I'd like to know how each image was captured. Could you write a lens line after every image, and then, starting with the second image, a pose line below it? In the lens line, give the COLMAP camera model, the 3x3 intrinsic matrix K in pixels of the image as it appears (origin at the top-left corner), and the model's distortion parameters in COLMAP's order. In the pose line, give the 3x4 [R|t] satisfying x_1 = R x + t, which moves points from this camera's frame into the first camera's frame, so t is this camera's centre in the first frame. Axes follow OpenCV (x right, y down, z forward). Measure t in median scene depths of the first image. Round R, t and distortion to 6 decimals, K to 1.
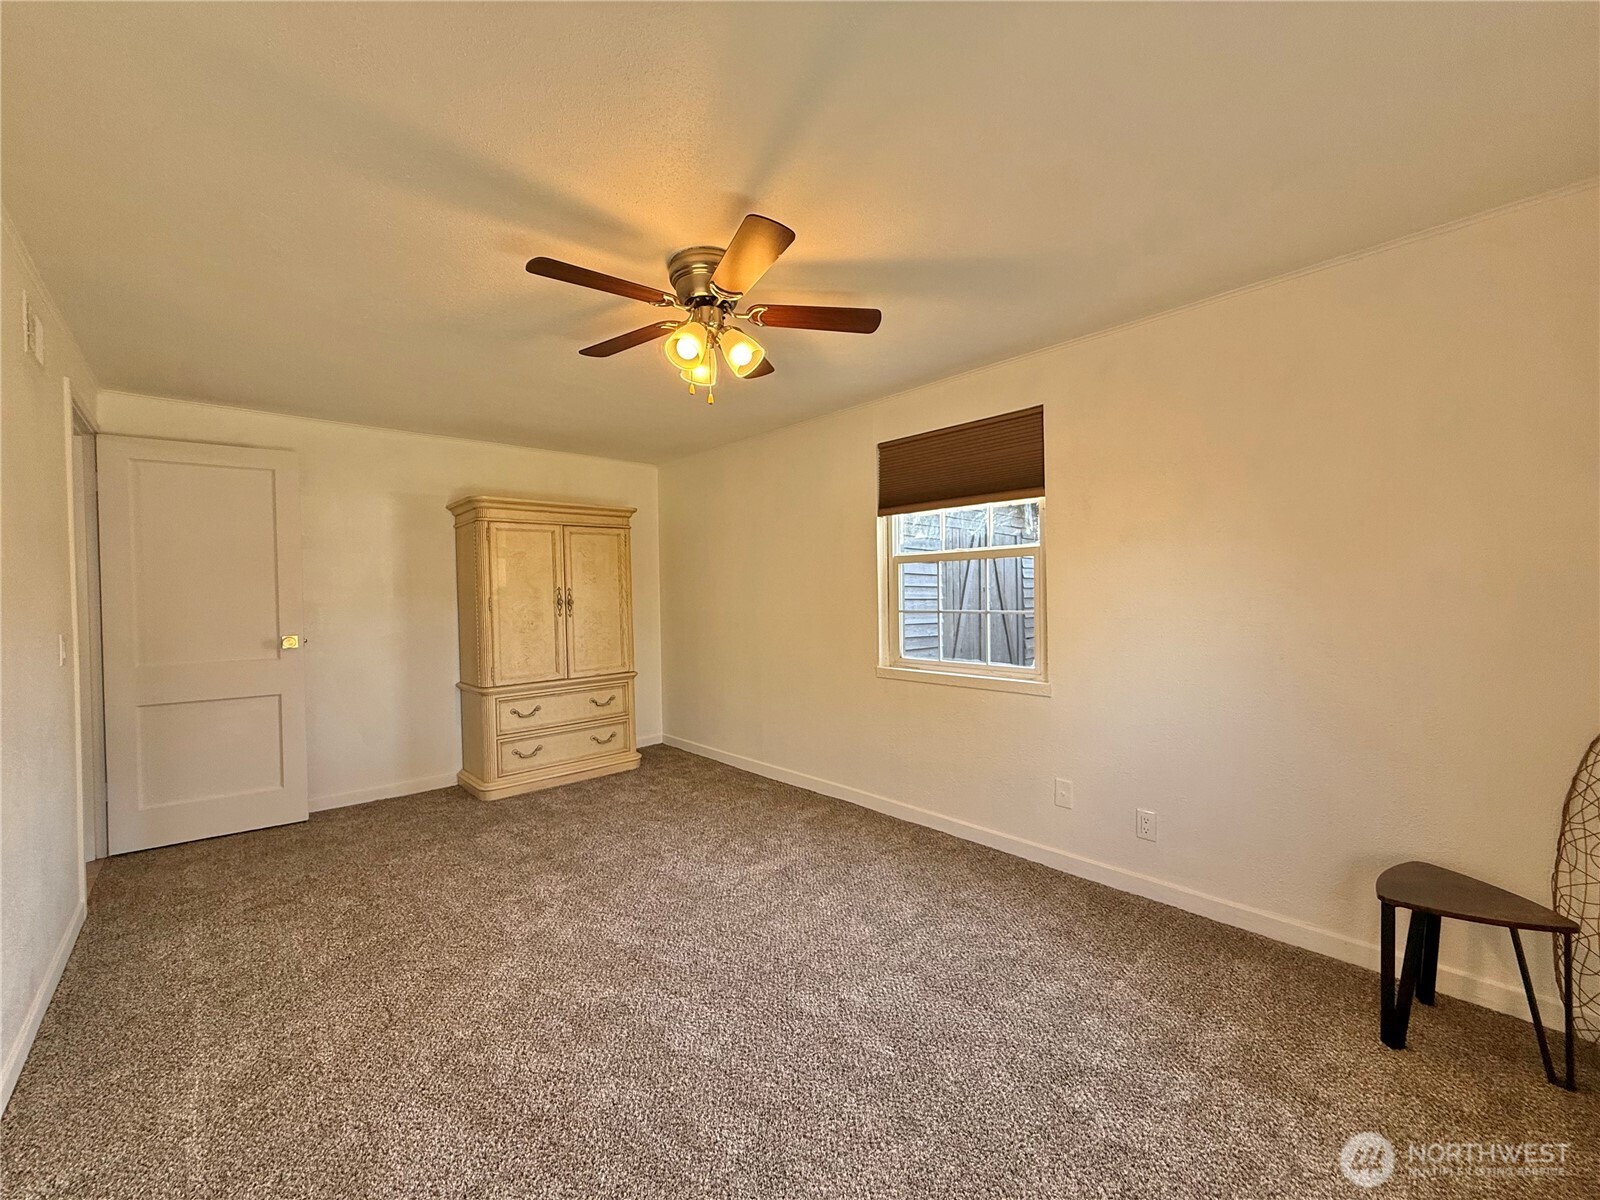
lens RADIAL K [[632.8, 0, 798.6], [0, 632.8, 599.8], [0, 0, 1]] dist [0.002387, -0.000137]
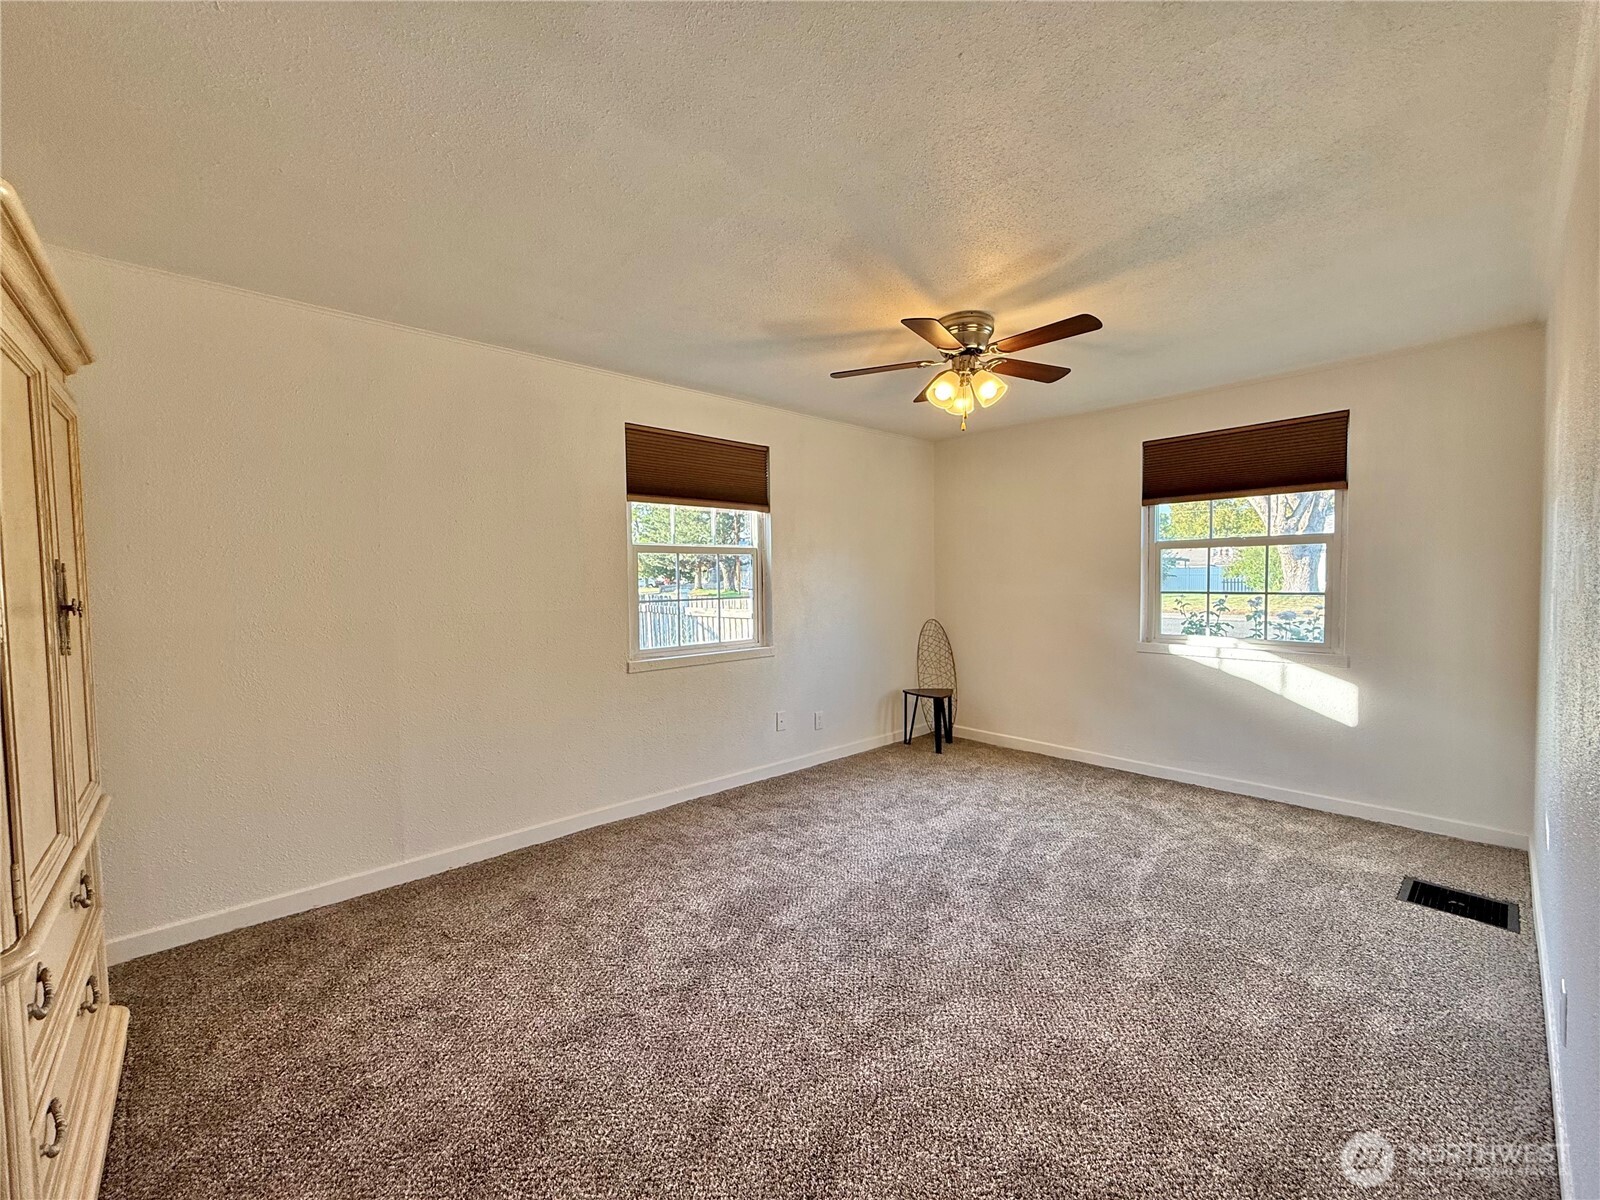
lens RADIAL K [[632.8, 0, 798.0], [0, 632.8, 600.8], [0, 0, 1]] dist [0.002387, -0.000137]
pose [[0.019215, -0.012482, 0.999737, -0.929134], [0.028441, 0.999524, 0.011932, 0.013865], [-0.999411, 0.028204, 0.019561, 0.841860]]
